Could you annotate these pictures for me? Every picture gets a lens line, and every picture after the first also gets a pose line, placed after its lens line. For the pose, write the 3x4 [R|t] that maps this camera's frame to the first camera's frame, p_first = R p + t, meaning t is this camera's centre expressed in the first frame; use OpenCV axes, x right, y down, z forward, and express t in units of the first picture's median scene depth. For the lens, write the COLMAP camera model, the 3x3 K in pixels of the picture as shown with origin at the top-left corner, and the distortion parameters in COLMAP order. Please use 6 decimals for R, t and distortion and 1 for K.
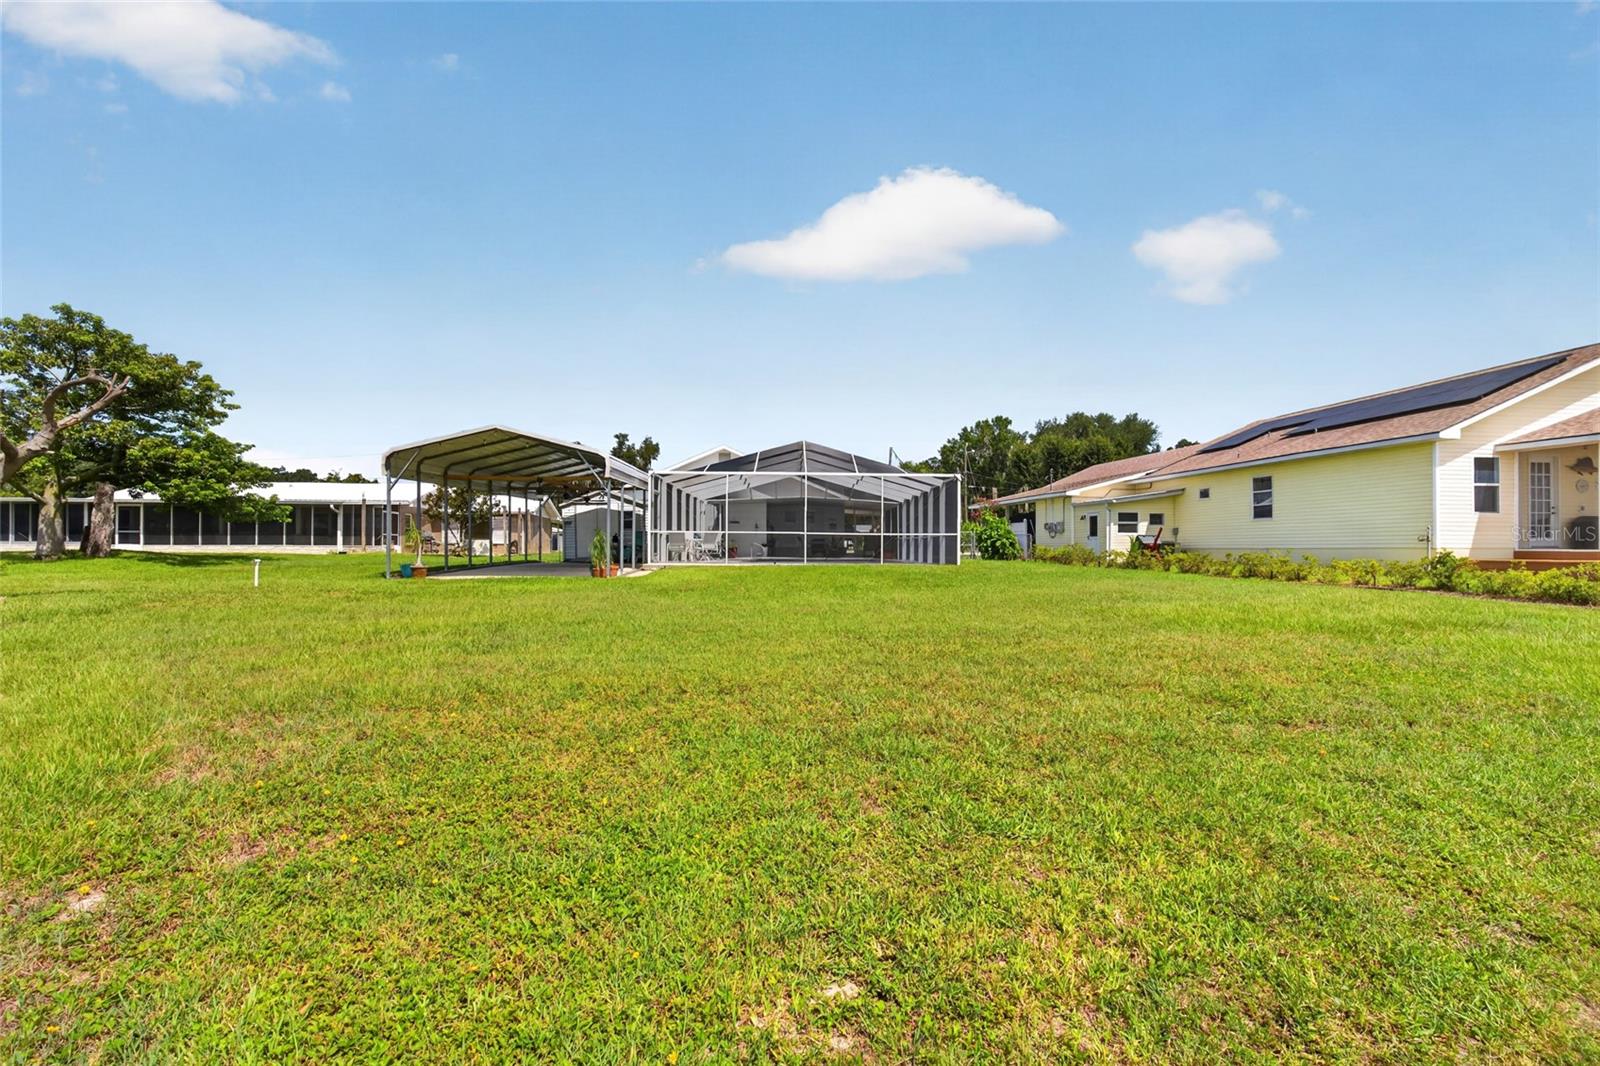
lens RADIAL K [[738.4, 0, 800.0], [0, 738.4, 533.0], [0, 0, 1]] dist [0.007804, 0.000275]
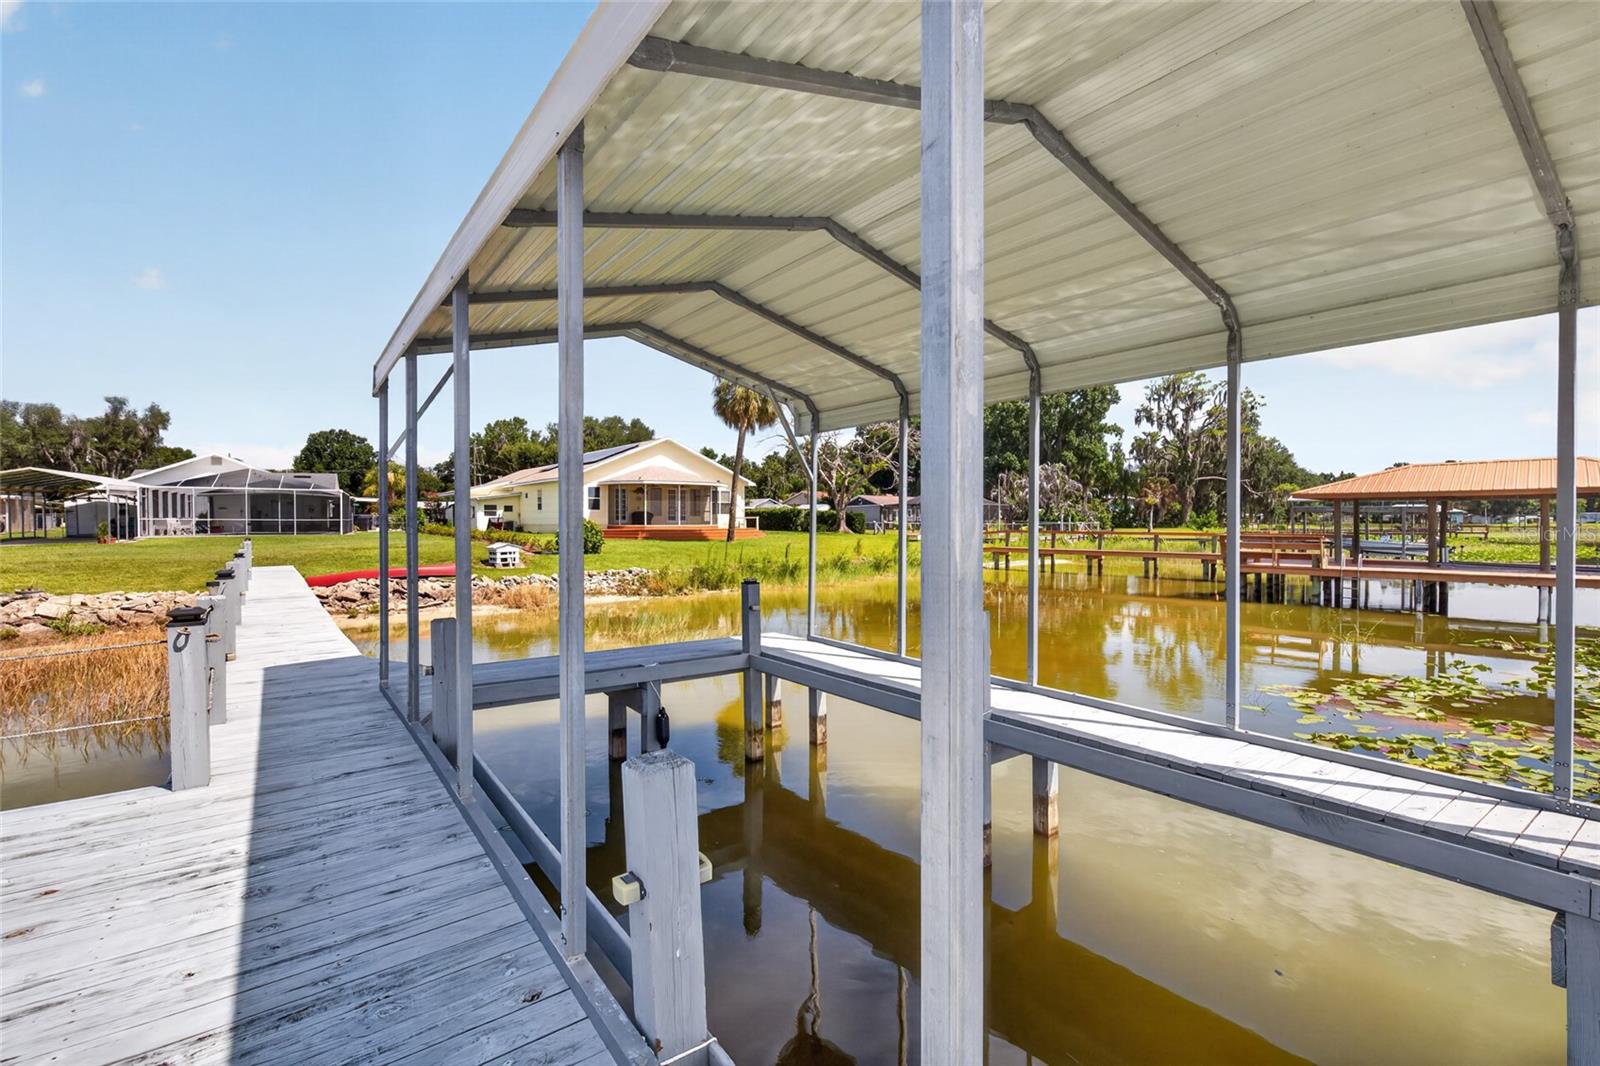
lens RADIAL K [[738.4, 0, 800.0], [0, 738.4, 533.0], [0, 0, 1]] dist [0.007804, 0.000275]
pose [[0.875798, -0.014421, 0.482463, 0.214724], [-0.004029, 0.999300, 0.037184, -0.026722], [-0.482662, -0.034509, 0.875127, -0.879521]]
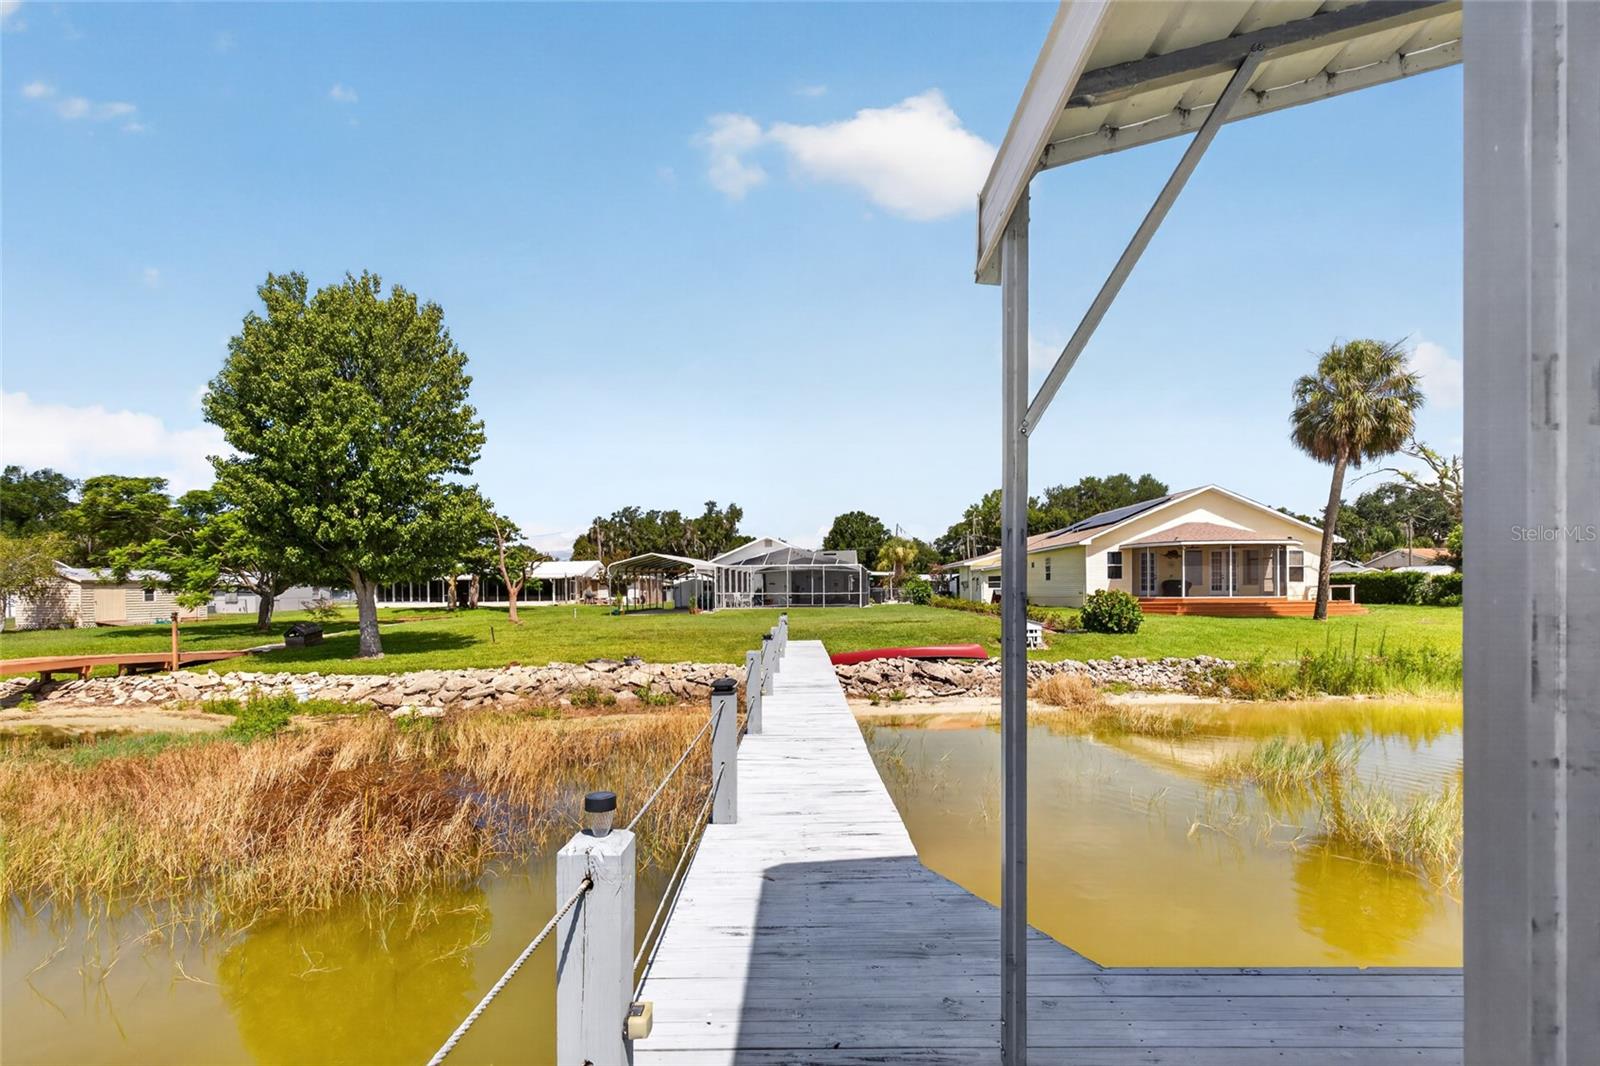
lens RADIAL K [[754.7, 0, 784.3], [0, 754.7, 603.1], [0, 0, 1]] dist [0.002743, 0.000250]
pose [[0.988966, -0.012780, -0.147592, 0.202825], [0.017553, 0.999363, 0.031080, -0.025394], [0.147101, -0.033328, 0.988560, -0.729961]]
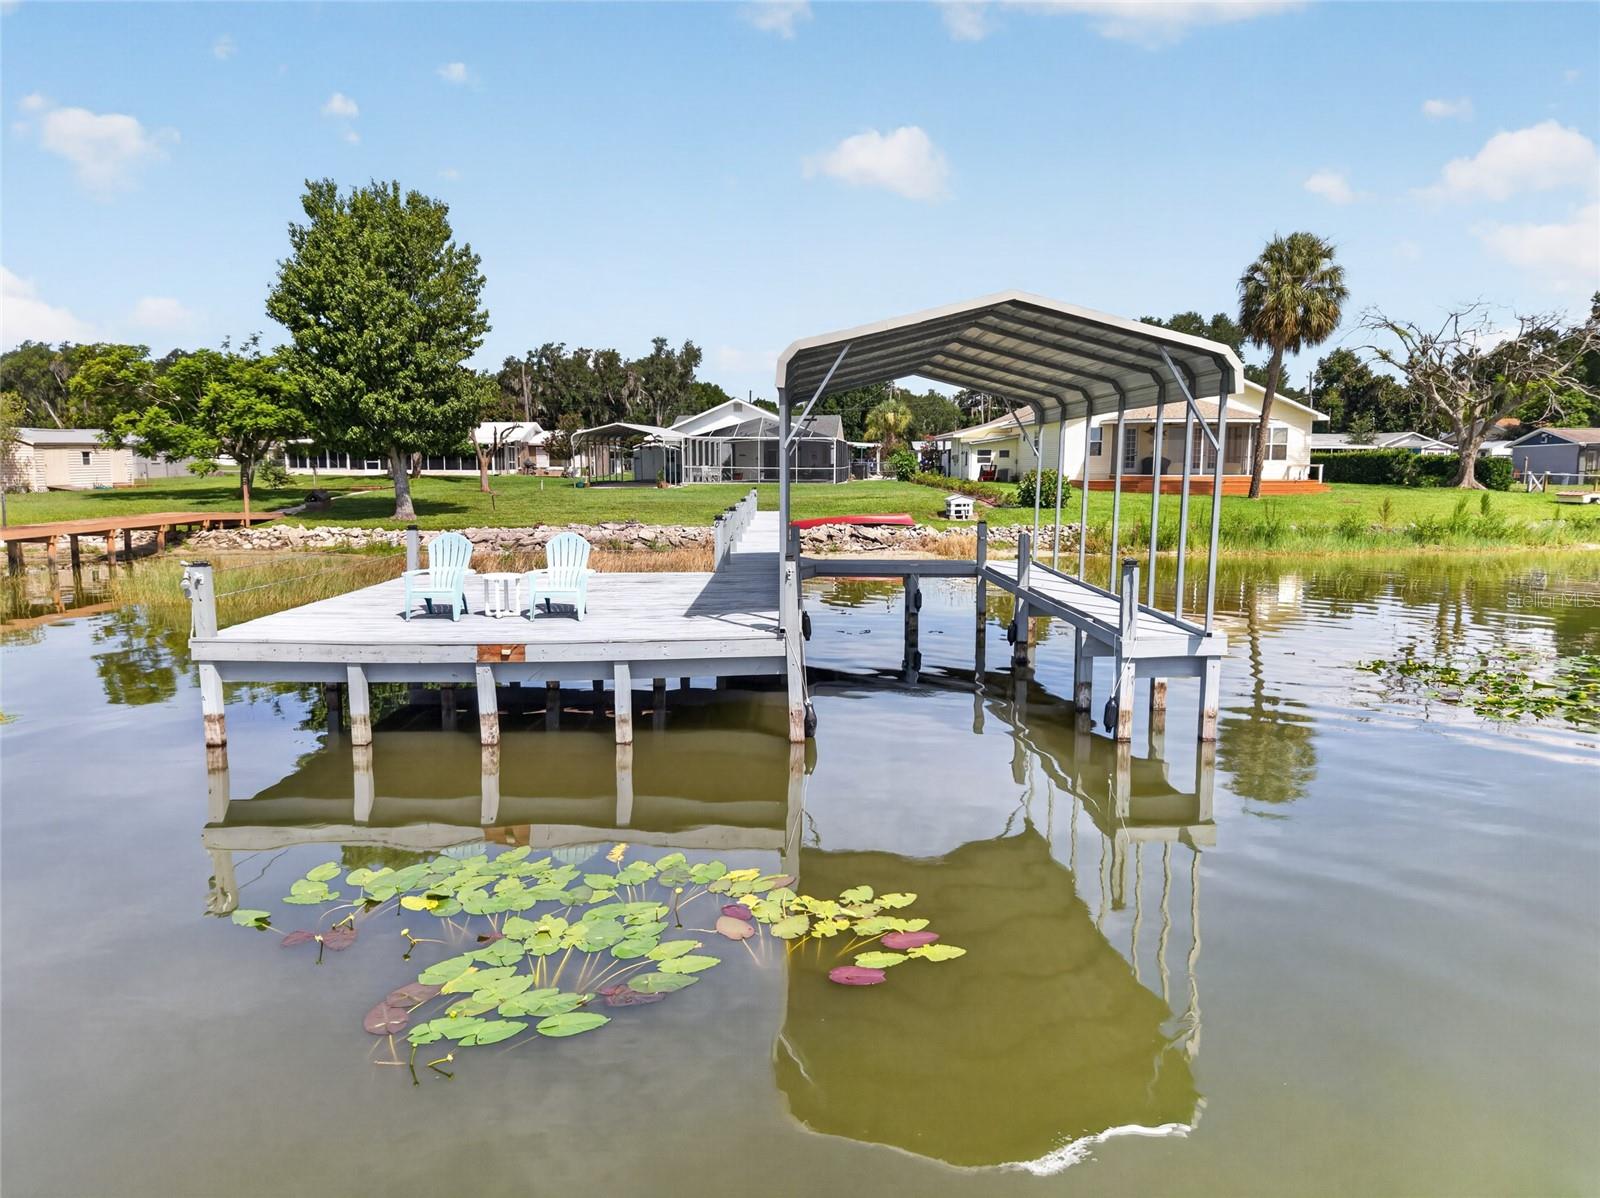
lens RADIAL K [[1076.5, 0, 793.4], [0, 1076.5, 605.8], [0, 0, 1]] dist [0.137809, -0.185765]
pose [[0.993505, 0.014279, -0.112891, 0.284194], [0.002978, 0.988494, 0.151233, -0.046732], [0.113751, -0.150587, 0.982031, -1.259428]]
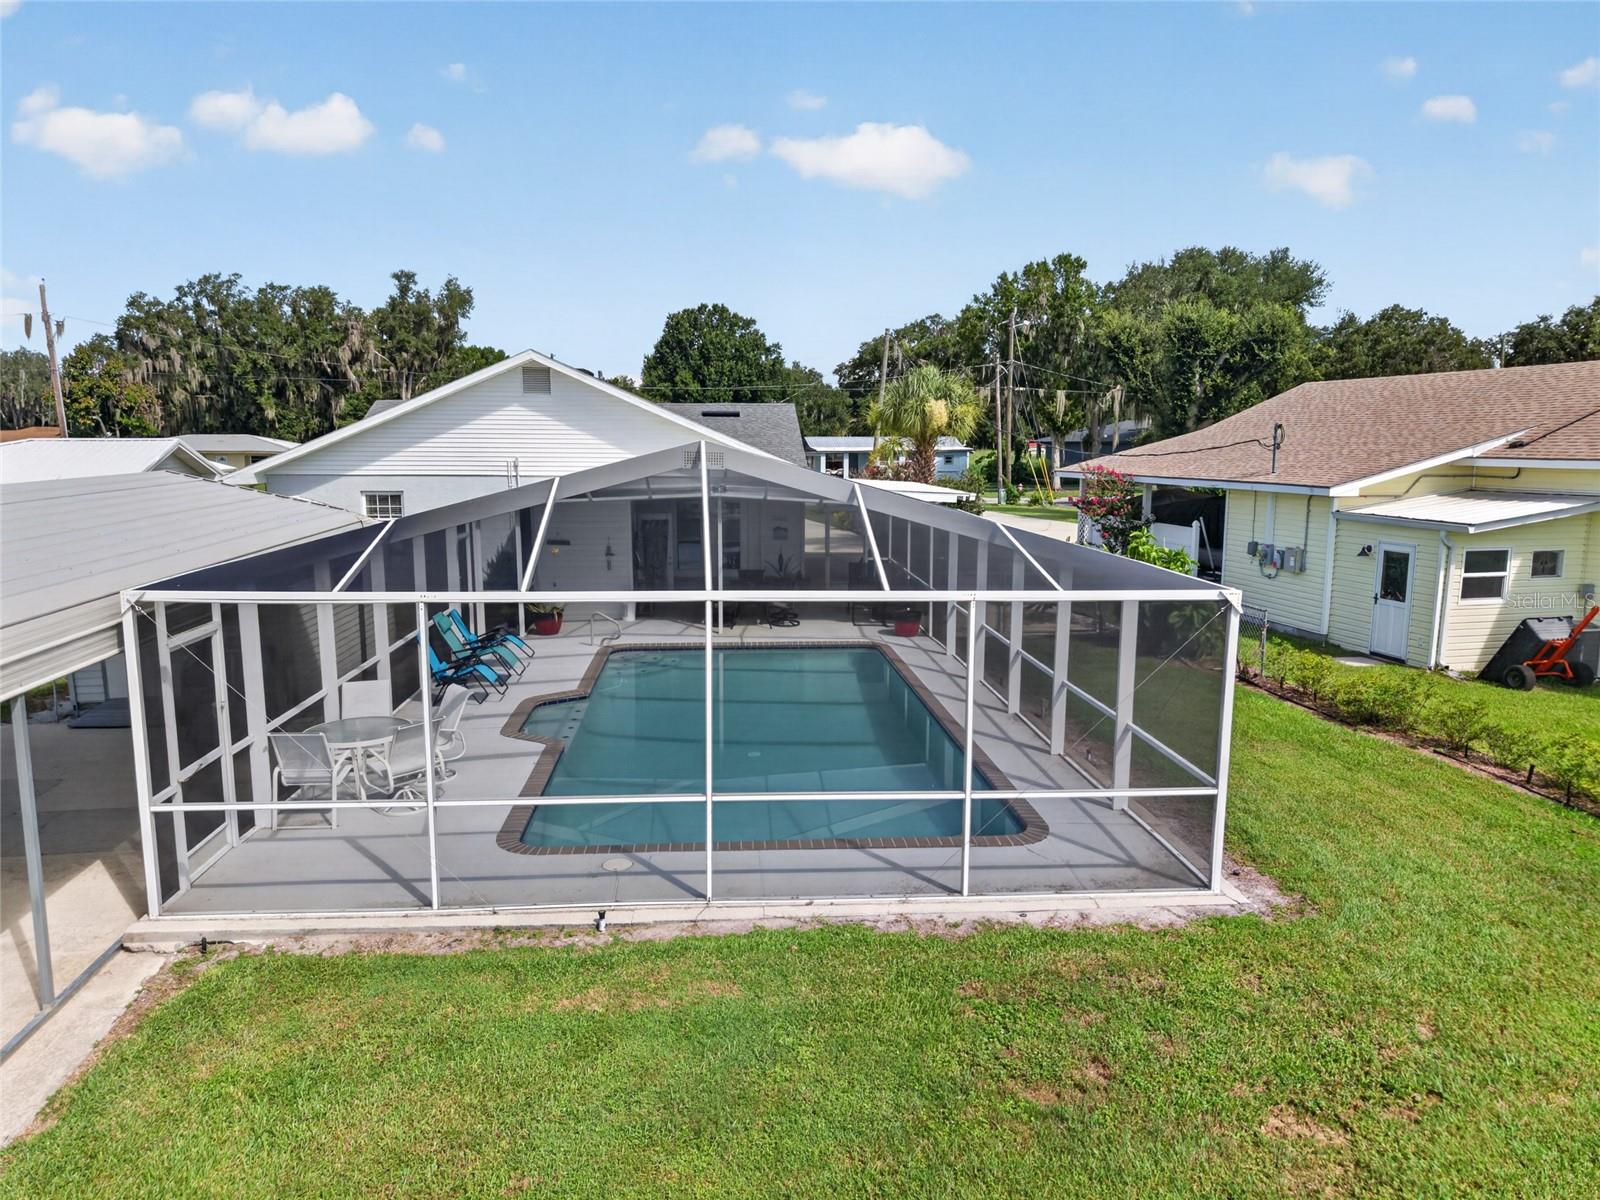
lens RADIAL K [[1089.7, 0, 800.0], [0, 1089.7, 600.0], [0, 0, 1]] dist [0.026244, -0.028501]
pose [[0.997433, -0.010964, 0.070757, 0.011338], [-0.000965, 0.986058, 0.166402, -0.094218], [-0.071595, -0.166043, 0.983516, 0.381482]]
